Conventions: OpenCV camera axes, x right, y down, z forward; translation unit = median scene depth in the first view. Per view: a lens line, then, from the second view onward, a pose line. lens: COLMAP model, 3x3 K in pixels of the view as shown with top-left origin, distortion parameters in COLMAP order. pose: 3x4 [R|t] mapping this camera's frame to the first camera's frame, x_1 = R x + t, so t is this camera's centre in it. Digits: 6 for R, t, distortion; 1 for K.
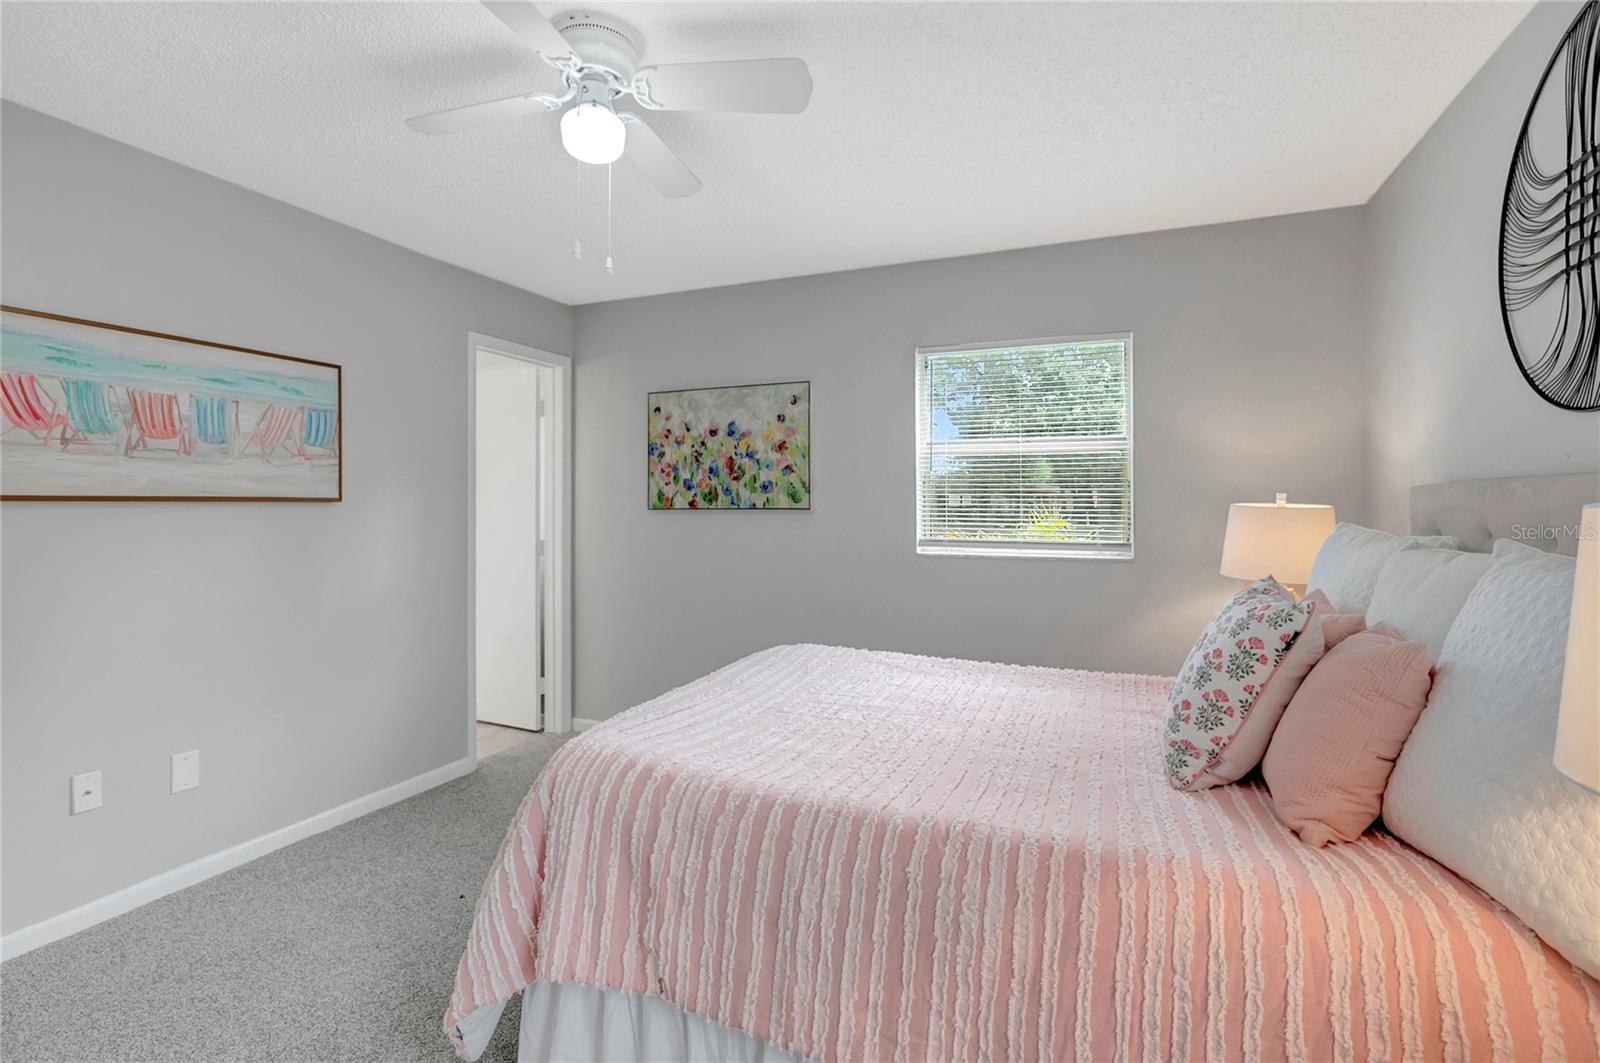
lens RADIAL K [[739.3, 0, 754.1], [0, 739.3, 493.7], [0, 0, 1]] dist [-0.019987, 0.010636]
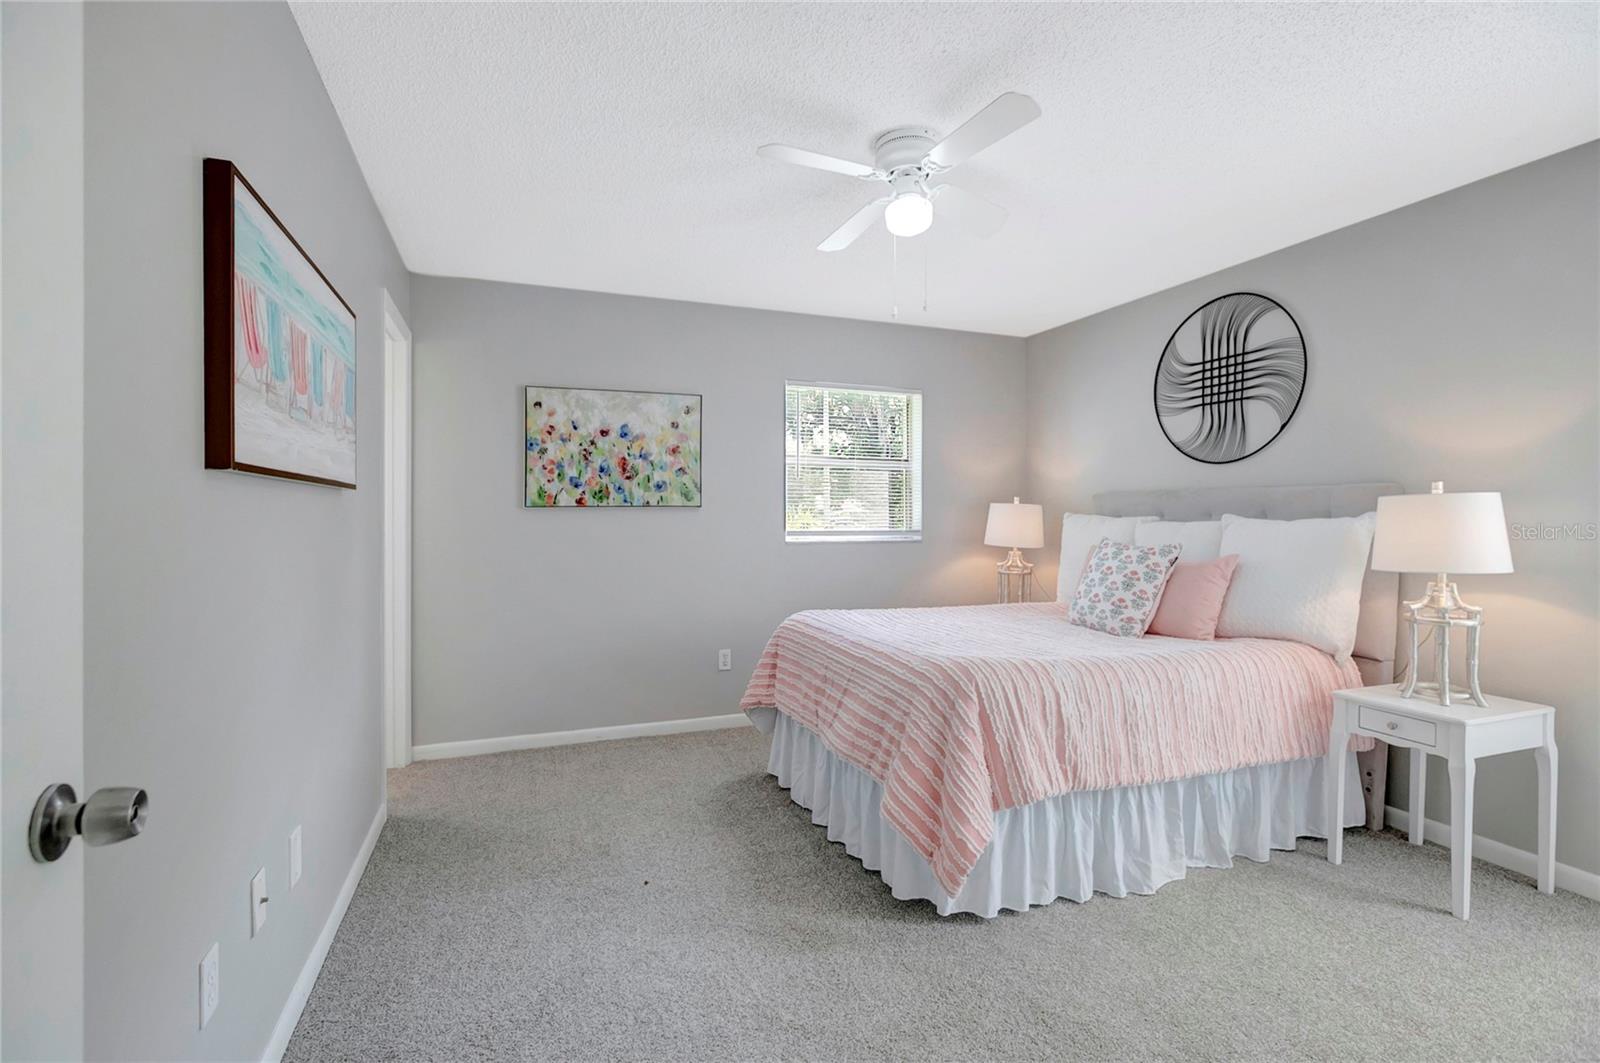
lens RADIAL K [[739.3, 0, 750.1], [0, 739.3, 508.2], [0, 0, 1]] dist [-0.019987, 0.010636]
pose [[0.720163, 0.006410, 0.693776, -0.641279], [-0.010807, 0.999940, 0.001979, 0.019248], [-0.693721, -0.008923, 0.720188, 0.113315]]
